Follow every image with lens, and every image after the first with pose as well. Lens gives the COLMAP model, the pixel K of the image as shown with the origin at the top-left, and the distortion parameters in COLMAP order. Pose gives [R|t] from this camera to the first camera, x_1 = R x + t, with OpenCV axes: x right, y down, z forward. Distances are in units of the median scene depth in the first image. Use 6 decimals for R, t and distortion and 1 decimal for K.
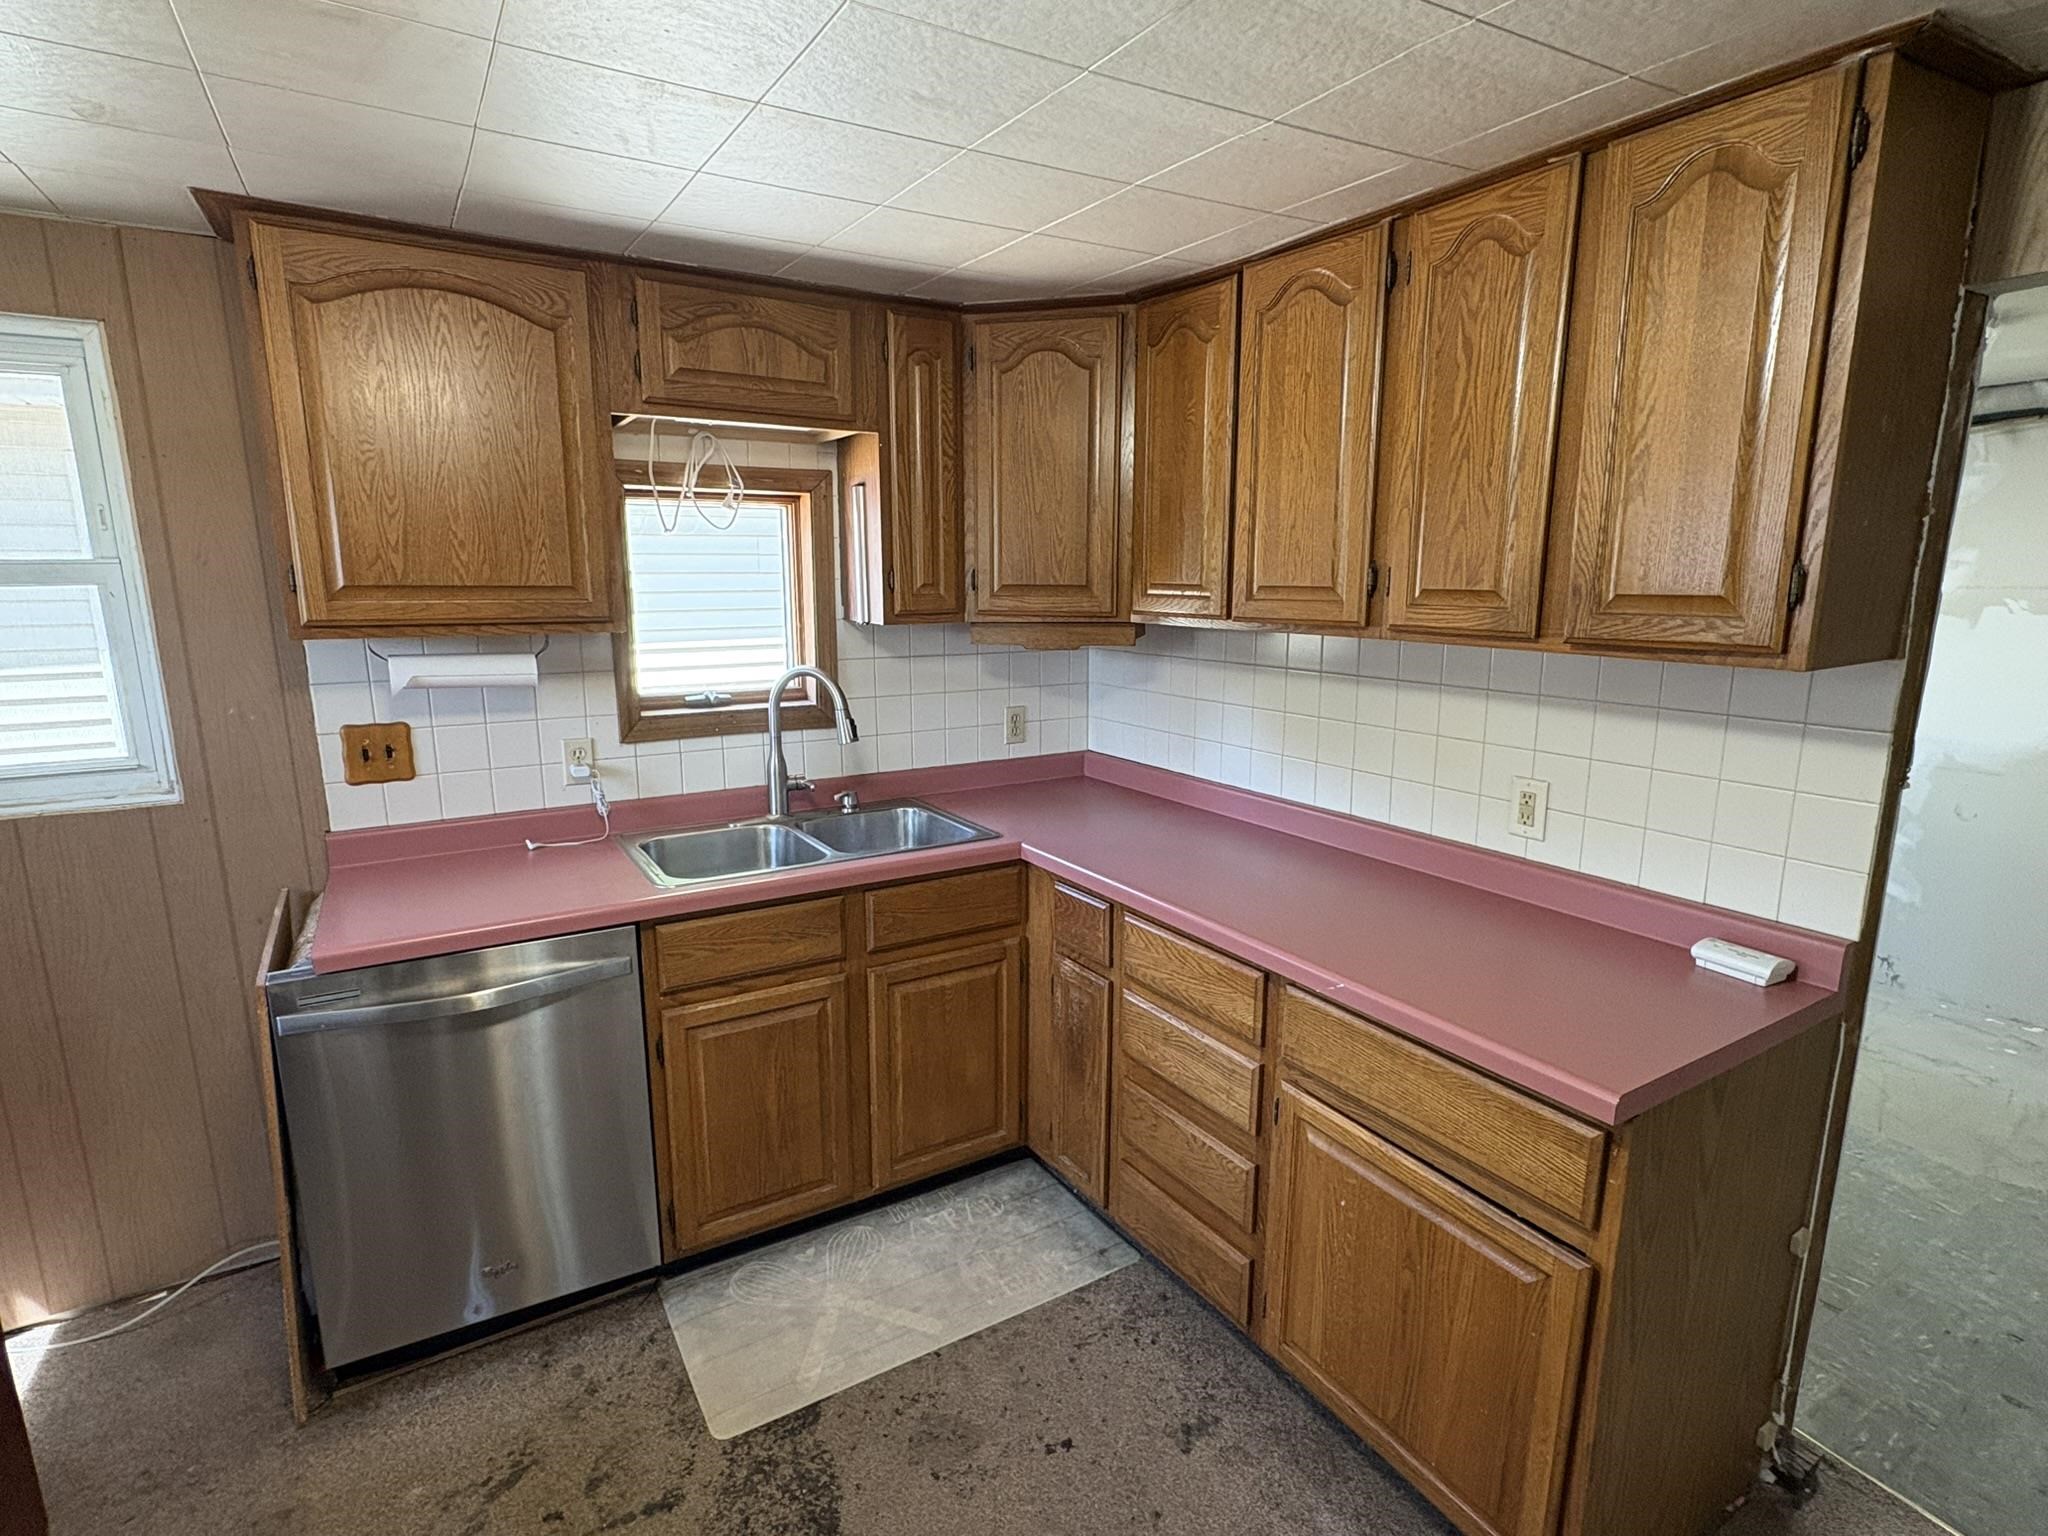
lens RADIAL K [[1017.7, 0, 1019.5], [0, 1017.7, 774.3], [0, 0, 1]] dist [-0.000407, 0.000292]
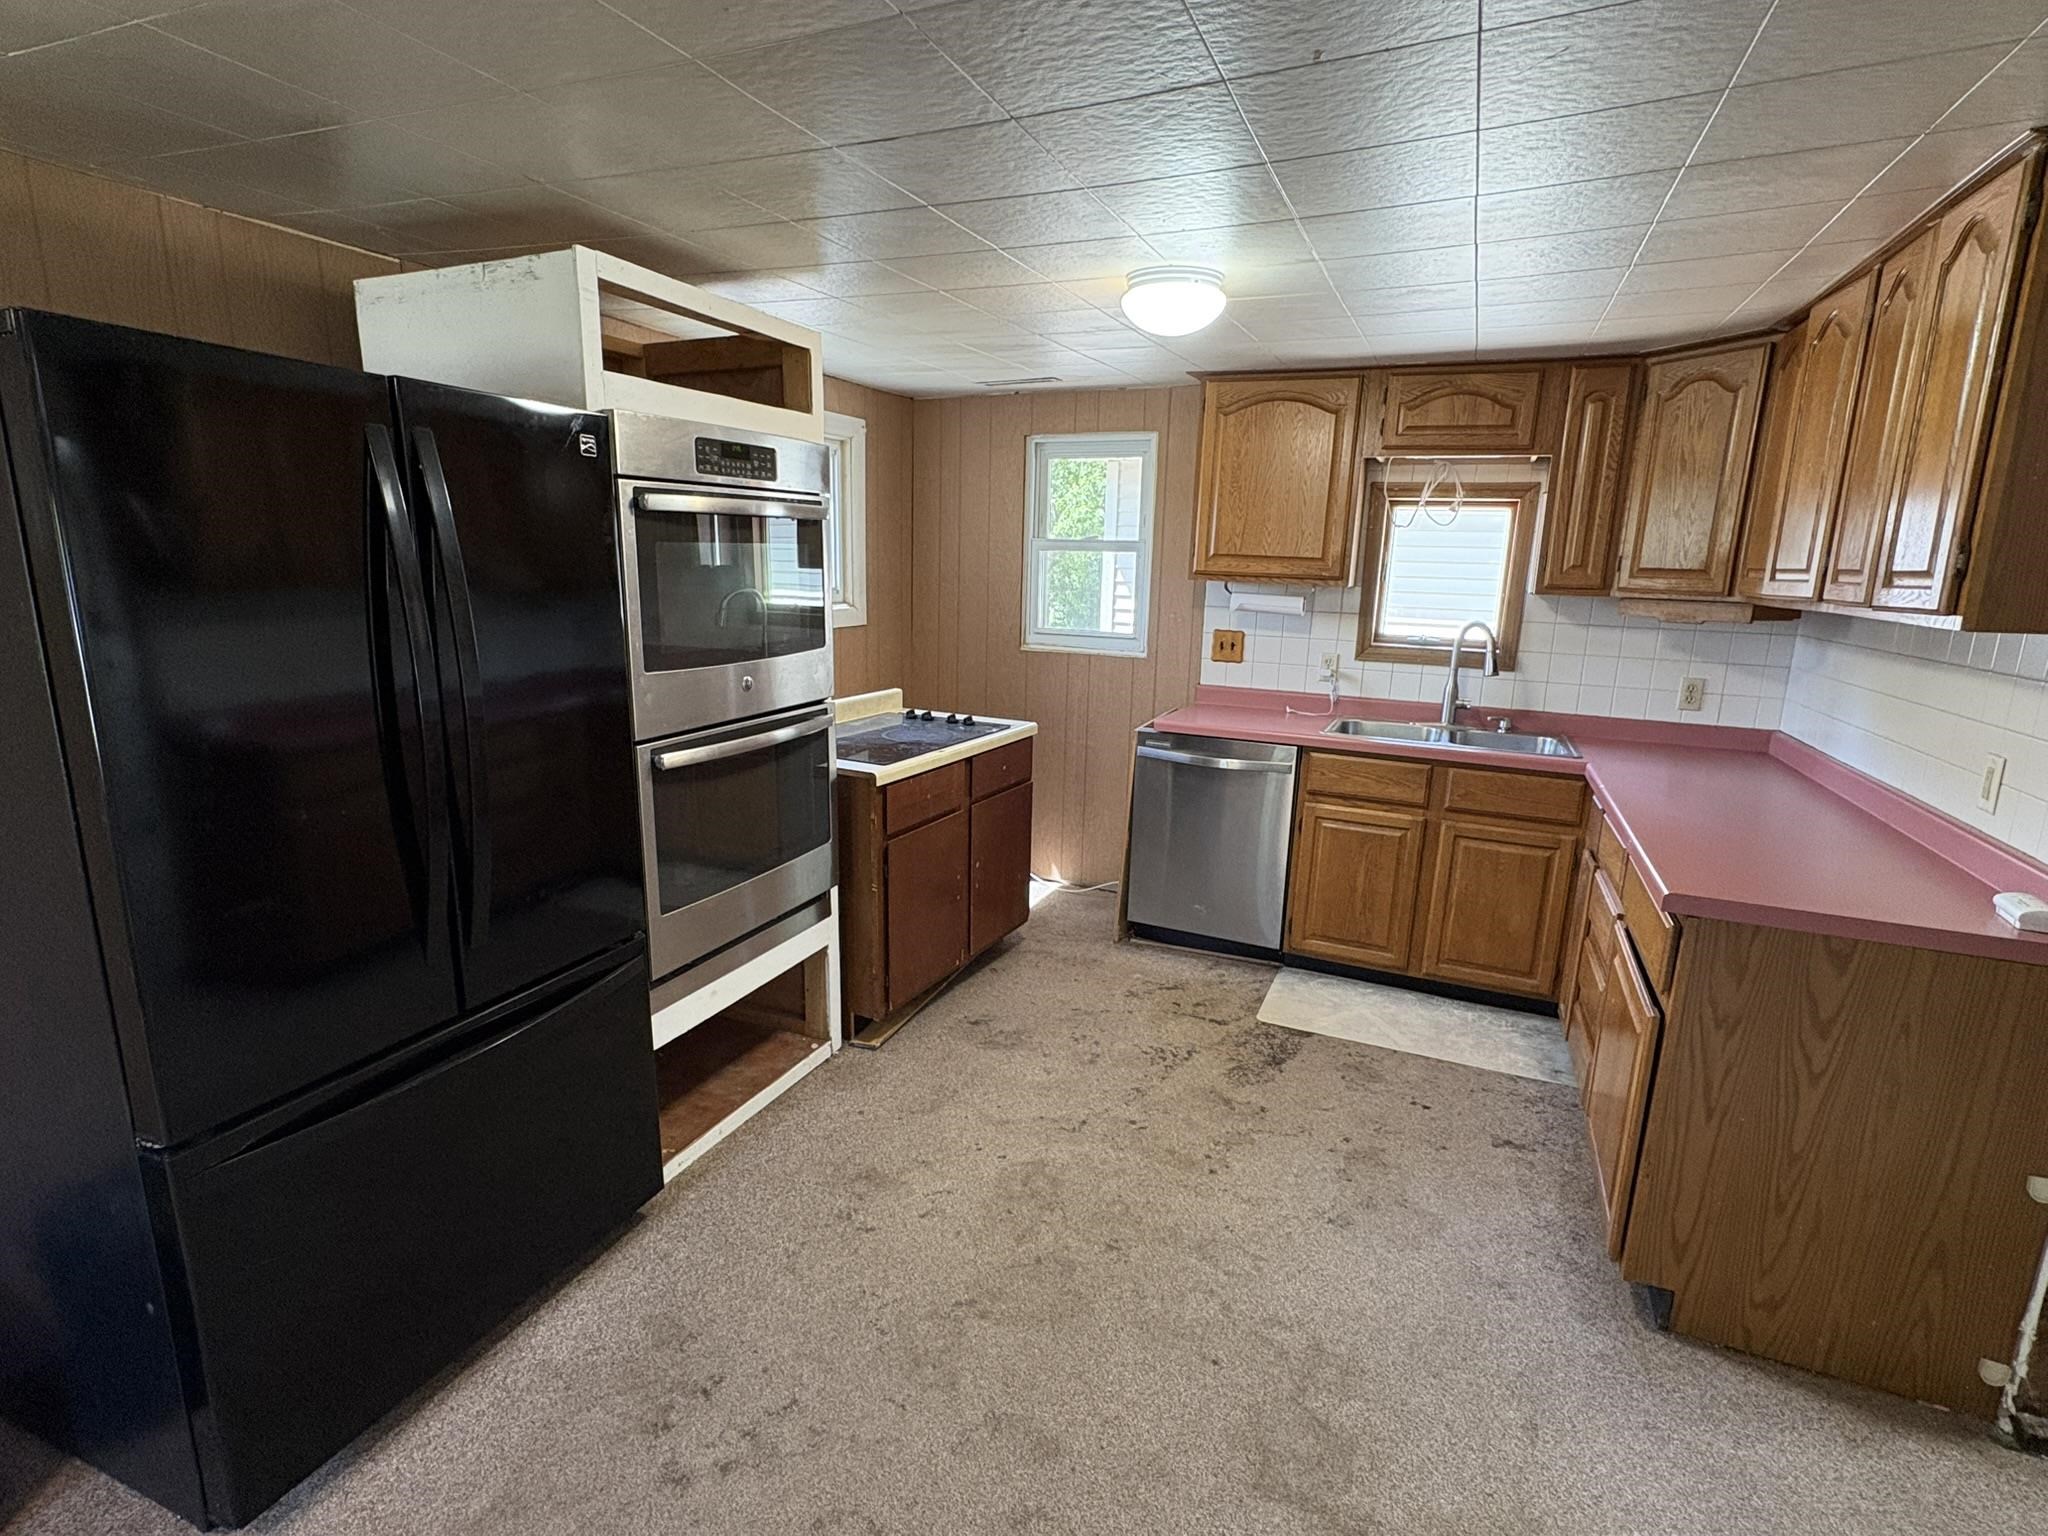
lens RADIAL K [[1000.0, 0, 1022.3], [0, 1000.0, 772.3], [0, 0, 1]] dist [0.001650, 0.000591]
pose [[0.572858, 0.191197, -0.797043, 0.640116], [-0.190825, 0.976803, 0.097167, 0.096063], [0.797132, 0.096433, 0.596055, -0.362559]]
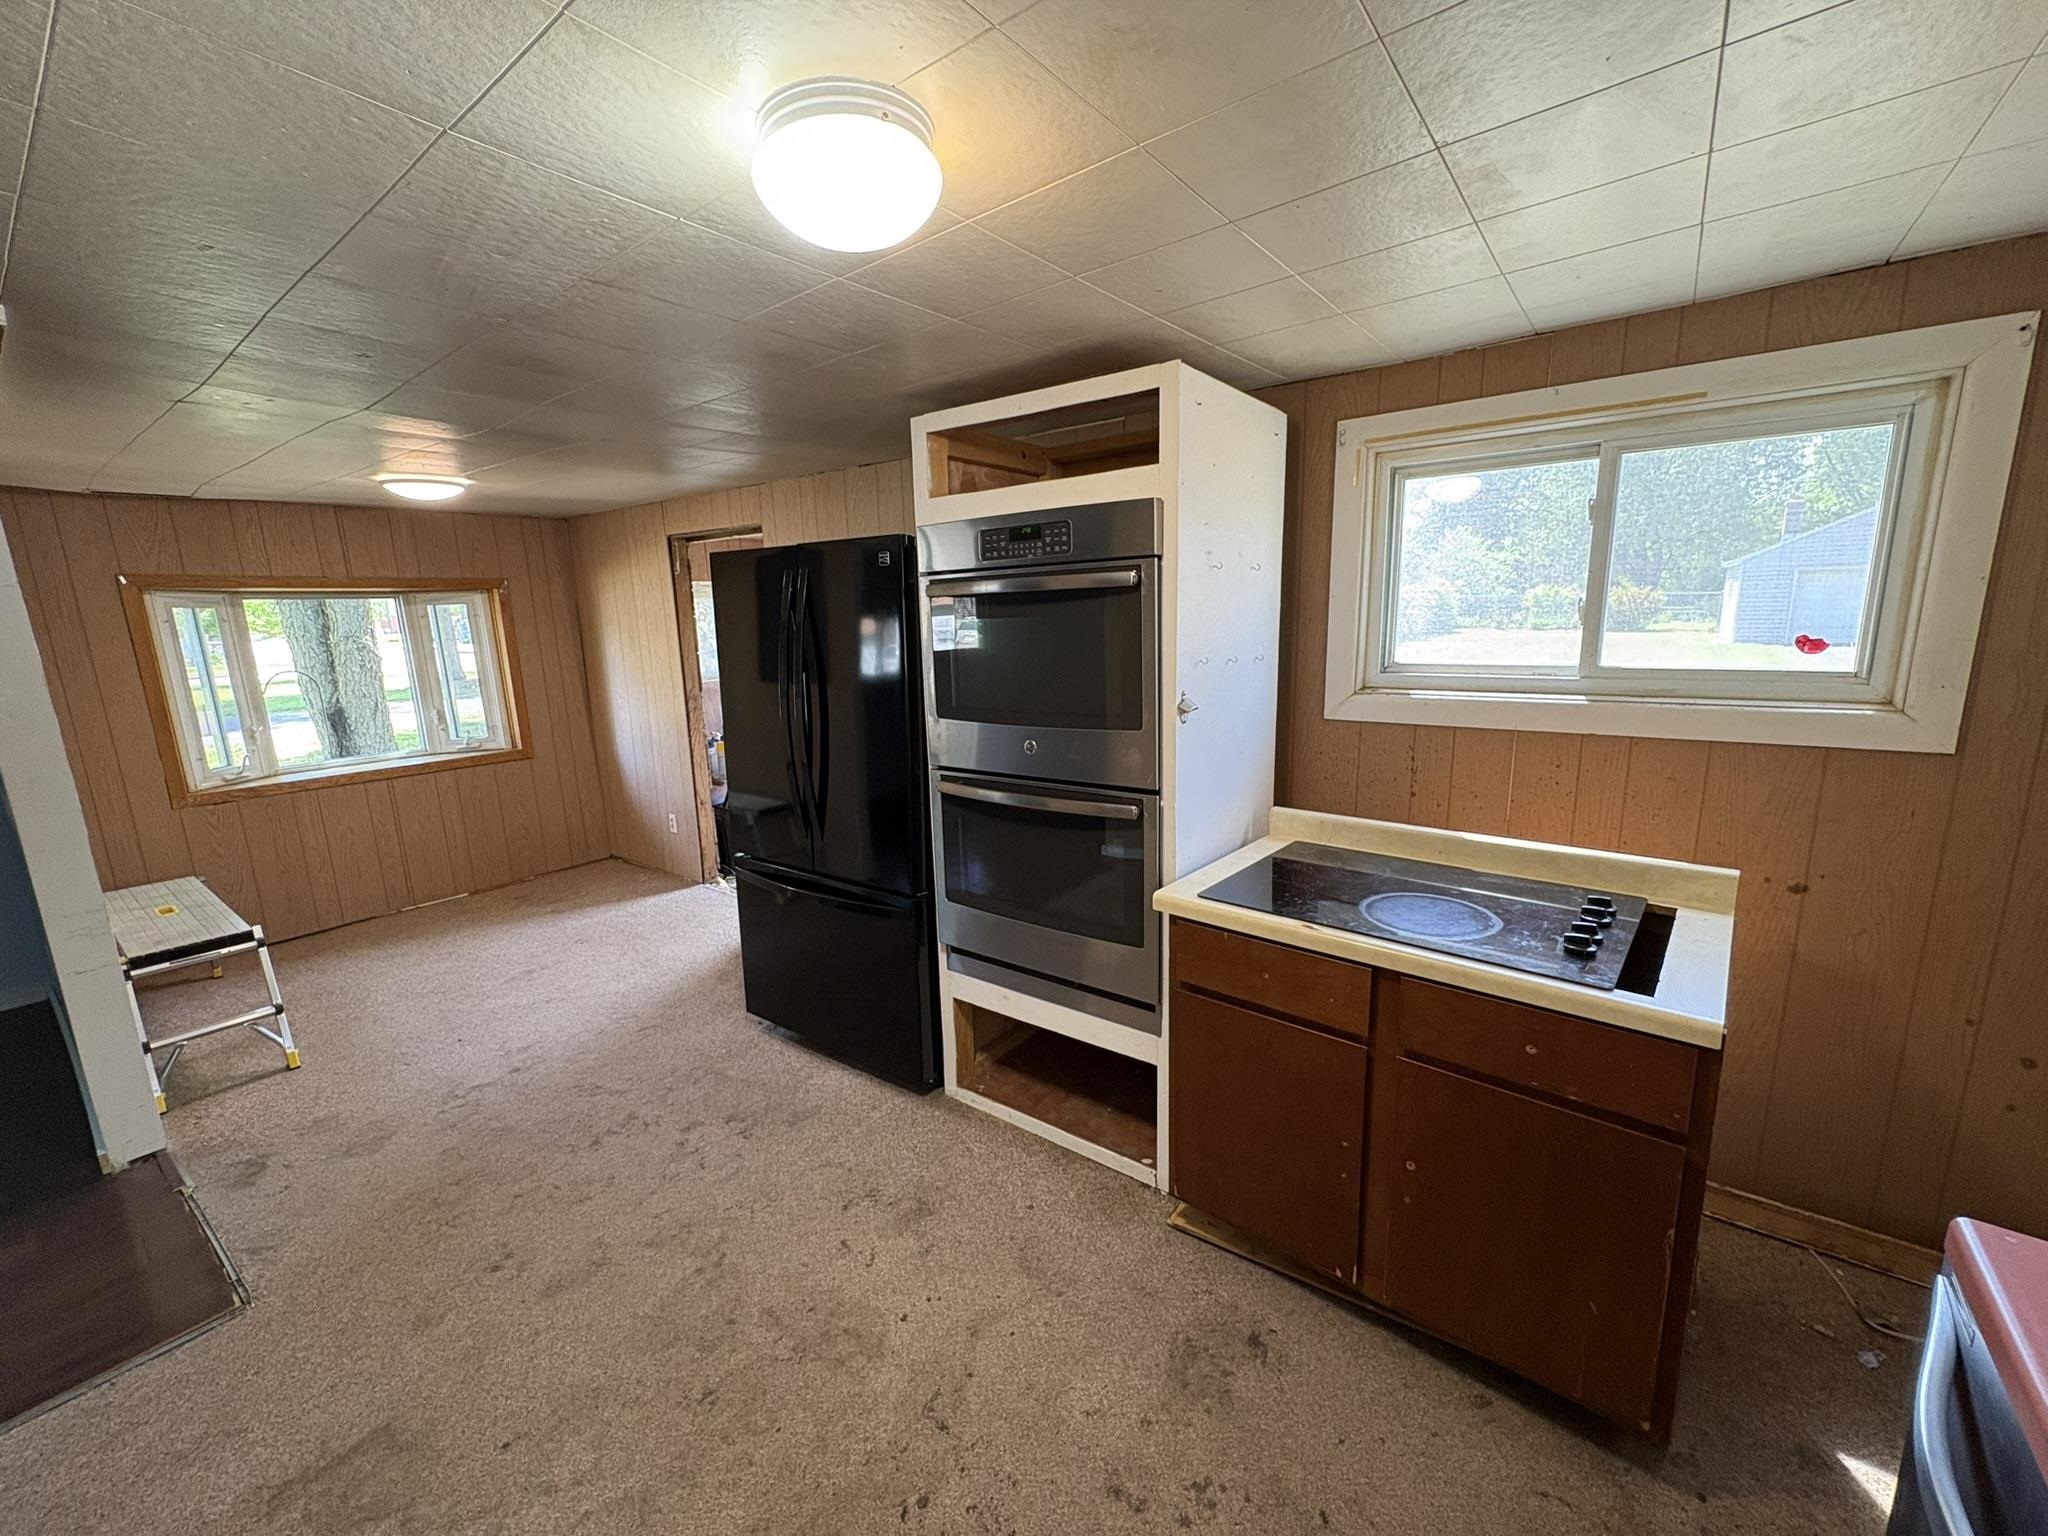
lens RADIAL K [[814.3, 0, 1022.5], [0, 814.3, 769.4], [0, 0, 1]] dist [-0.002862, -0.000121]
pose [[-0.930020, 0.097221, -0.354416, -0.037659], [-0.044419, 0.927569, 0.371003, -0.153636], [0.364814, 0.360783, -0.858339, 0.814747]]
